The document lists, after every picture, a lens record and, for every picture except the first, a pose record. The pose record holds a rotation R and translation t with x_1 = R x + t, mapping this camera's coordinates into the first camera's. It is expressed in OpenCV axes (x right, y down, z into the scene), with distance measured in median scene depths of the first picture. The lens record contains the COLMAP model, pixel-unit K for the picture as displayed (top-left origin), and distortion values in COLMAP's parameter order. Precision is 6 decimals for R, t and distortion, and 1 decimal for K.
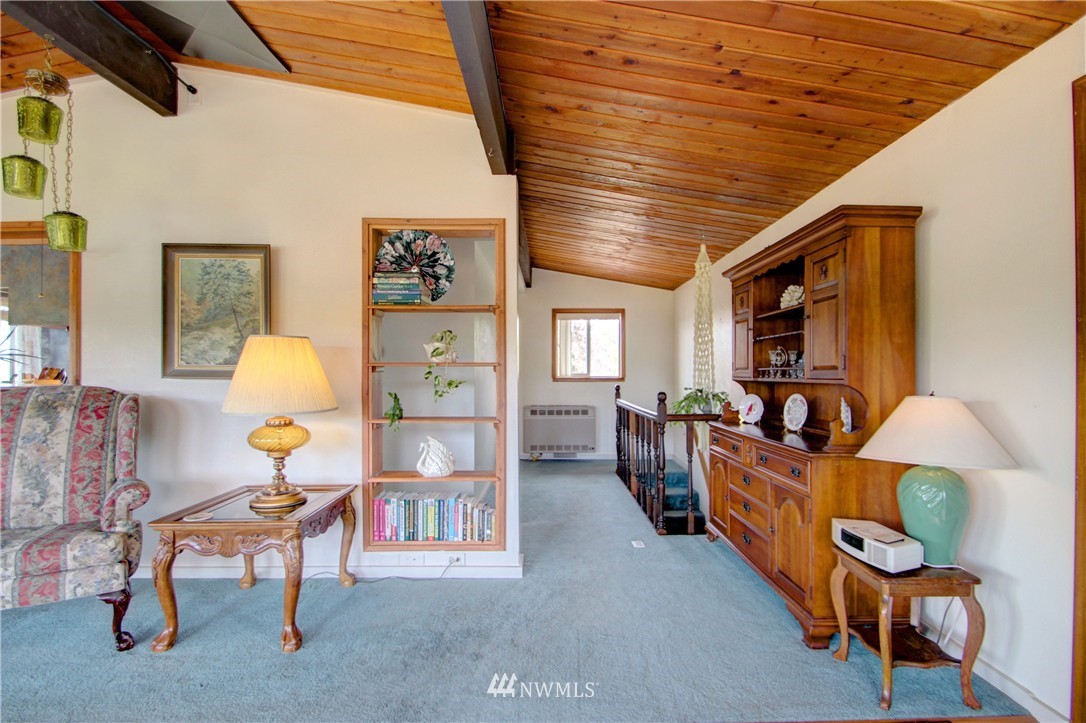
lens RADIAL K [[519.0, 0, 542.3], [0, 519.0, 367.0], [0, 0, 1]] dist [-0.016350, -0.001819]
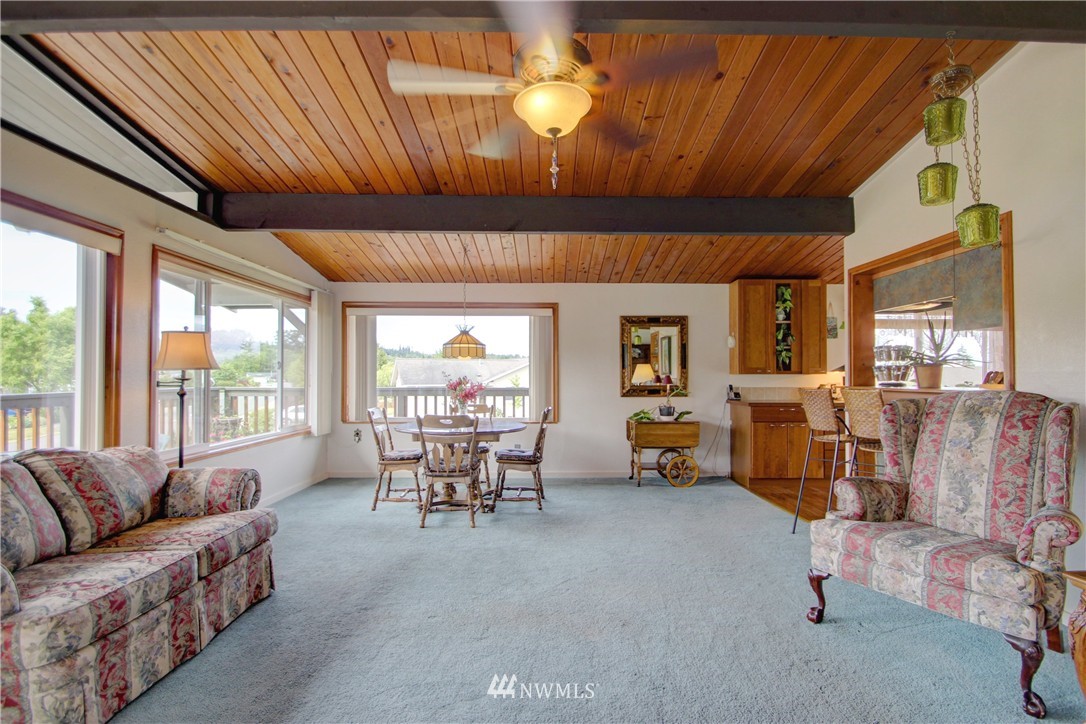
lens RADIAL K [[519.0, 0, 540.2], [0, 519.0, 369.9], [0, 0, 1]] dist [-0.016350, -0.001819]
pose [[0.032916, -0.012009, -0.999386, -0.025060], [0.009709, 0.999884, -0.011695, 0.001788], [0.999411, -0.009318, 0.033029, 0.164487]]
